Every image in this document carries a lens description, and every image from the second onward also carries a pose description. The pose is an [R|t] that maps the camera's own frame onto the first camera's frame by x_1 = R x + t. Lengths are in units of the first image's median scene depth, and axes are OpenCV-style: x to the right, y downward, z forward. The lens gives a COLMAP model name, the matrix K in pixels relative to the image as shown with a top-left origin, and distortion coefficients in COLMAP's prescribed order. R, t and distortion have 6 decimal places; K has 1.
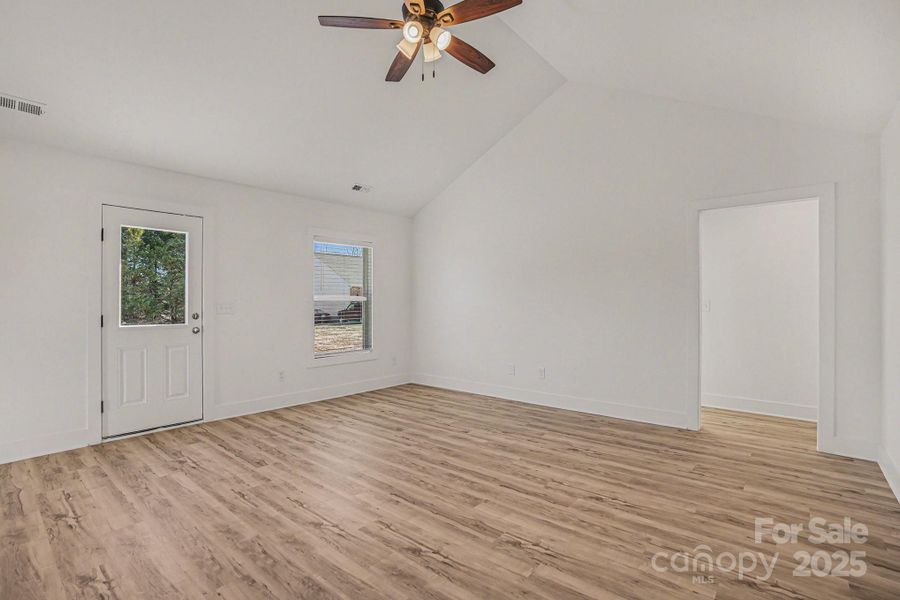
lens RADIAL K [[423.6, 0, 452.0], [0, 423.6, 304.1], [0, 0, 1]] dist [-0.058733, 0.026273]
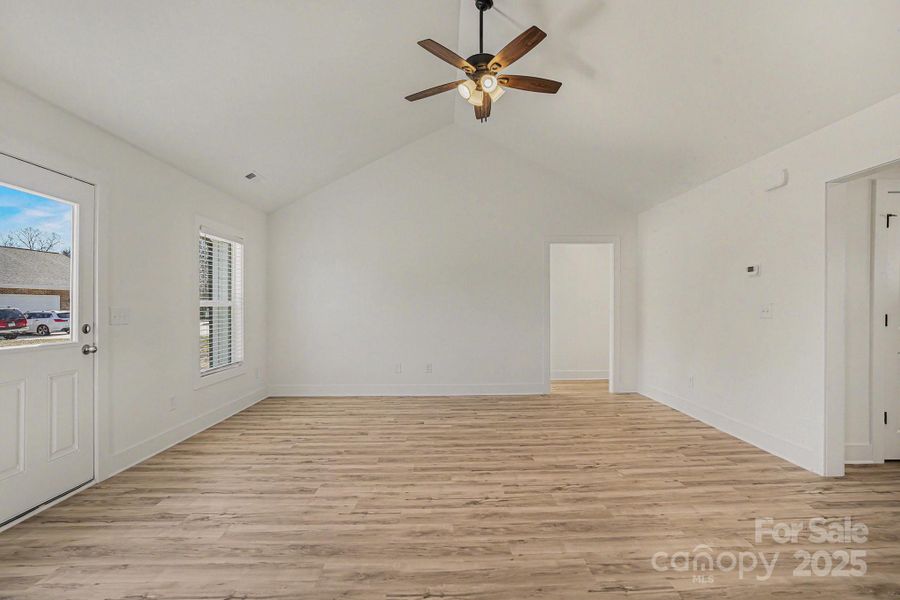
lens RADIAL K [[423.6, 0, 452.0], [0, 423.6, 304.1], [0, 0, 1]] dist [-0.058733, 0.026273]
pose [[0.746572, 0.004711, 0.665288, -0.759123], [0.003005, 0.999941, -0.010453, -0.004858], [-0.665297, 0.009803, 0.746514, 0.112930]]
